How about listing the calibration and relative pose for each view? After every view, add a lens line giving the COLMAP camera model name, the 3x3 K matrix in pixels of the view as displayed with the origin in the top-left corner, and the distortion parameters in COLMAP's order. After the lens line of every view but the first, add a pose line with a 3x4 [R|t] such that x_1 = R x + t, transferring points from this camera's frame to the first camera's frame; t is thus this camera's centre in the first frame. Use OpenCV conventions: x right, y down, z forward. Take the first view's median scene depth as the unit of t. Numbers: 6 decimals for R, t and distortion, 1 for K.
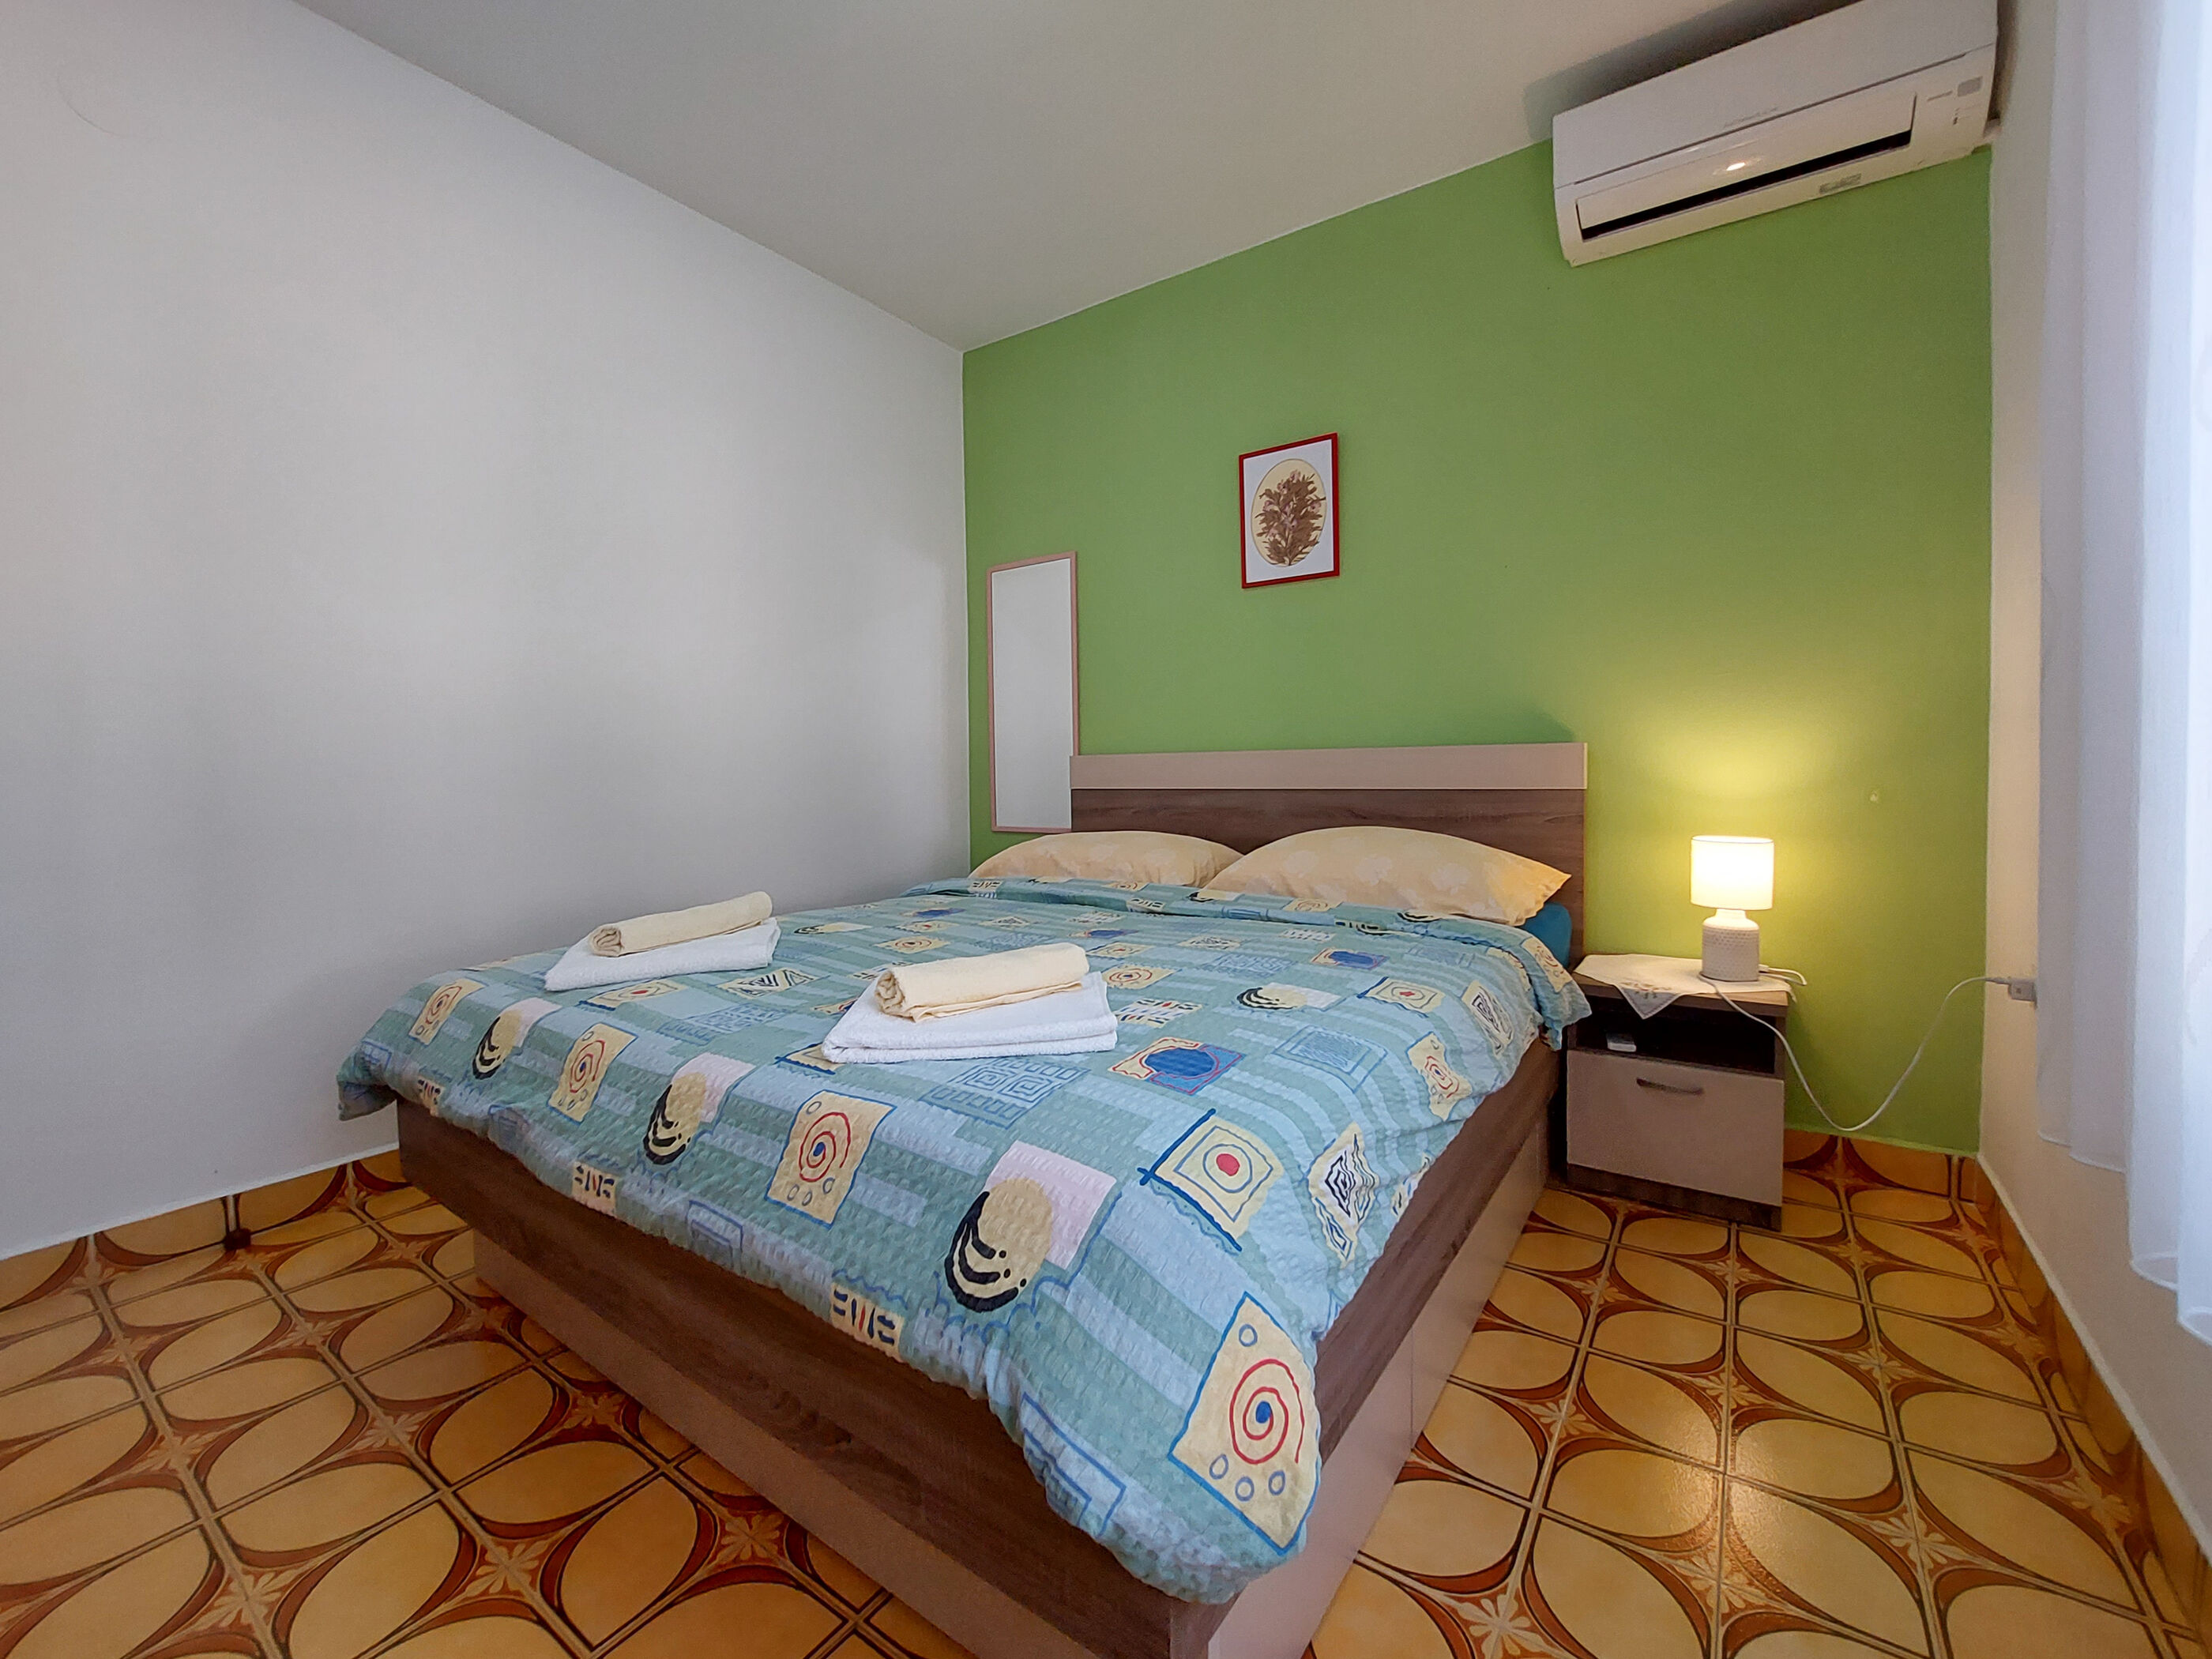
lens RADIAL K [[910.6, 0, 1111.3], [0, 910.6, 795.6], [0, 0, 1]] dist [-0.014045, -0.000387]
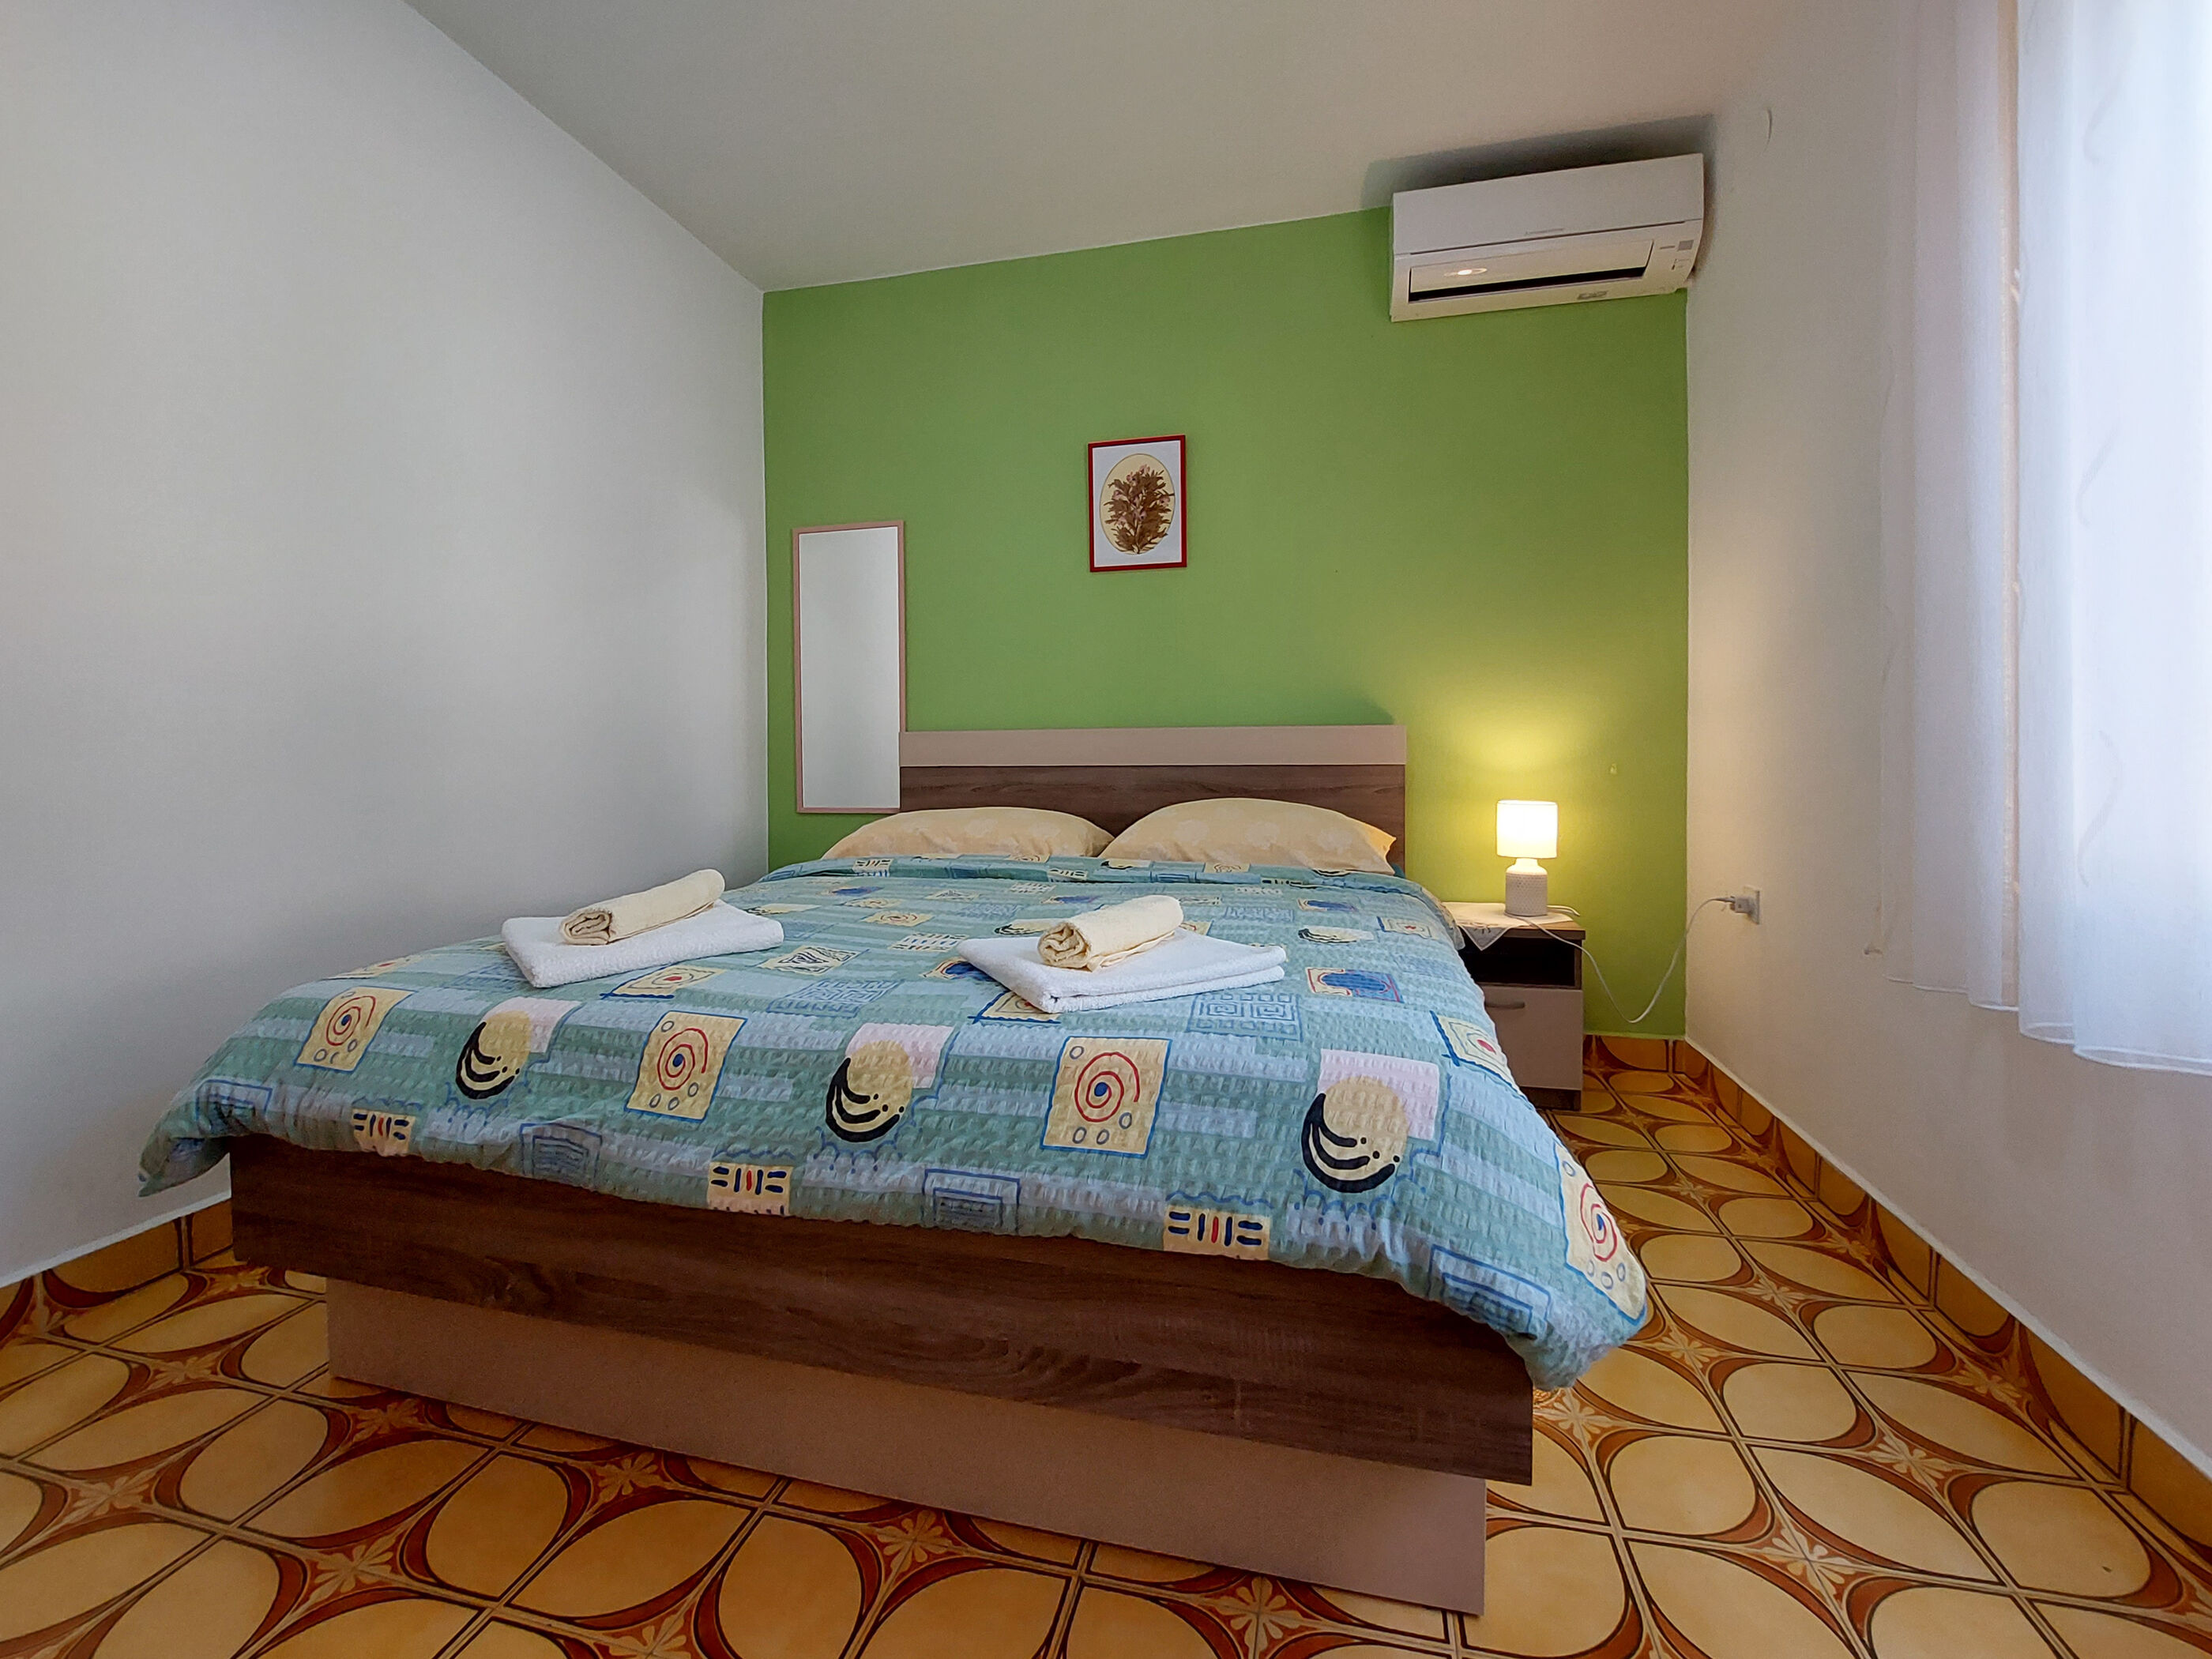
lens RADIAL K [[933.4, 0, 1112.3], [0, 933.4, 767.4], [0, 0, 1]] dist [-0.008857, -0.000377]
pose [[0.933990, 0.003582, 0.357282, -0.360067], [0.003366, 0.999817, -0.018822, 0.025481], [-0.357284, 0.018782, 0.933807, 0.005980]]
